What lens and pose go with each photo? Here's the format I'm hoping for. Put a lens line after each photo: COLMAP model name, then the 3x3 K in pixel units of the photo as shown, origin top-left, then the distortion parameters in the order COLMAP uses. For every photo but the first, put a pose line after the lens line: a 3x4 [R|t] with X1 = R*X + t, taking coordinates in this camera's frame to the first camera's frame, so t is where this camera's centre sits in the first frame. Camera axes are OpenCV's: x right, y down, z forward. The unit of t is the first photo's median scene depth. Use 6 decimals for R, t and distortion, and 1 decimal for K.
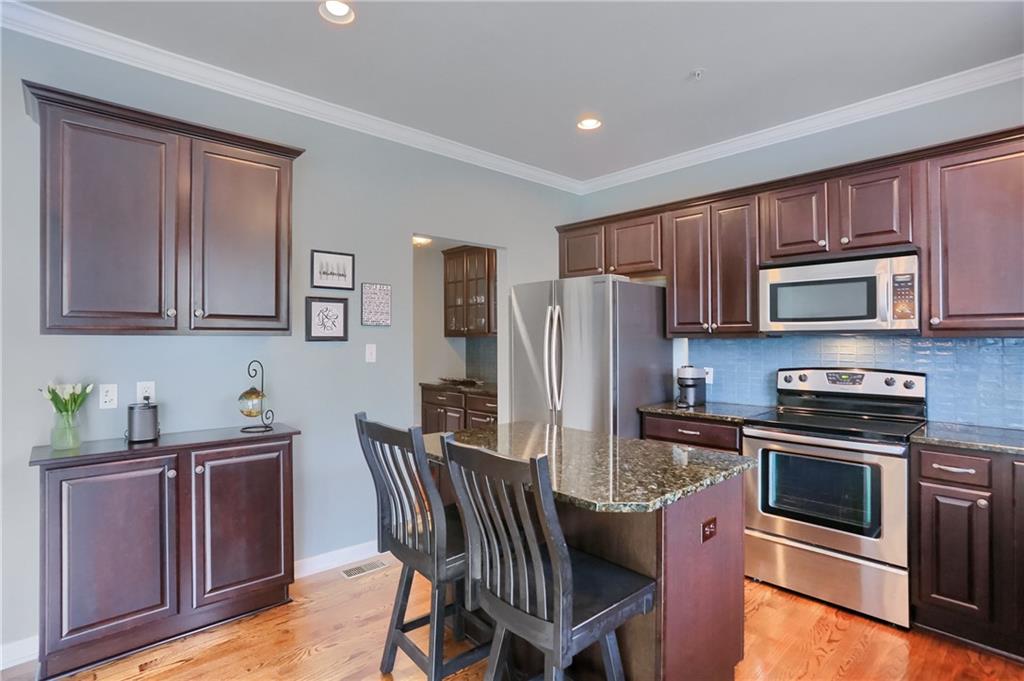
lens RADIAL K [[498.4, 0, 505.9], [0, 498.4, 332.6], [0, 0, 1]] dist [-0.060735, 0.024033]
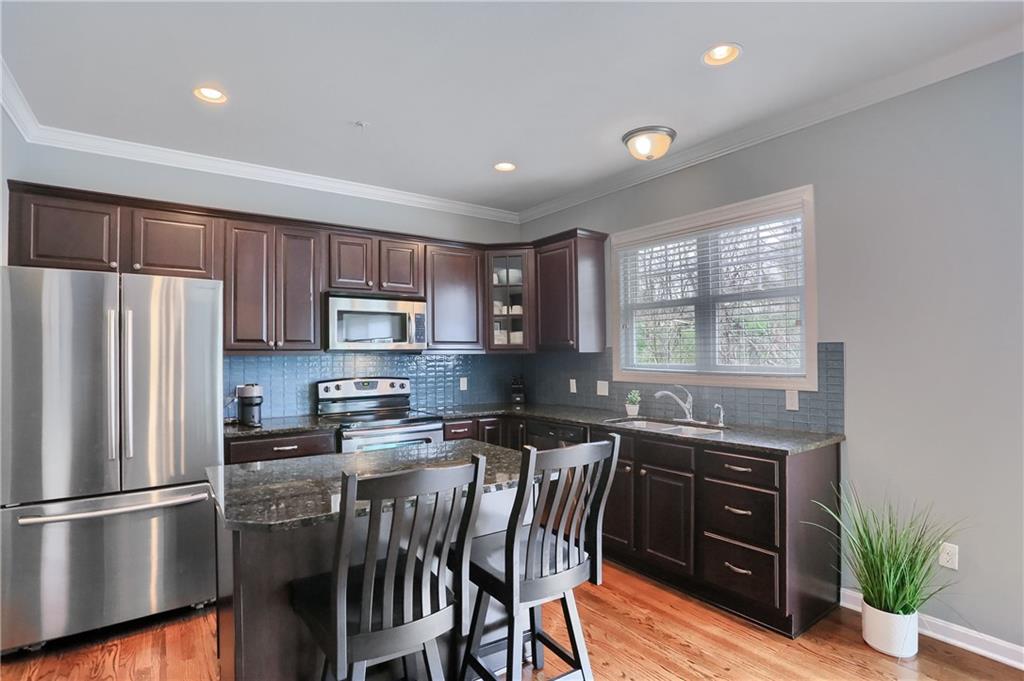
lens RADIAL K [[526.9, 0, 502.4], [0, 526.9, 339.9], [0, 0, 1]] dist [-0.037411, 0.000775]
pose [[0.123251, 0.026254, 0.992028, -0.762732], [-0.005657, 0.999652, -0.025753, 0.005254], [-0.992359, -0.002438, 0.123357, 0.487427]]
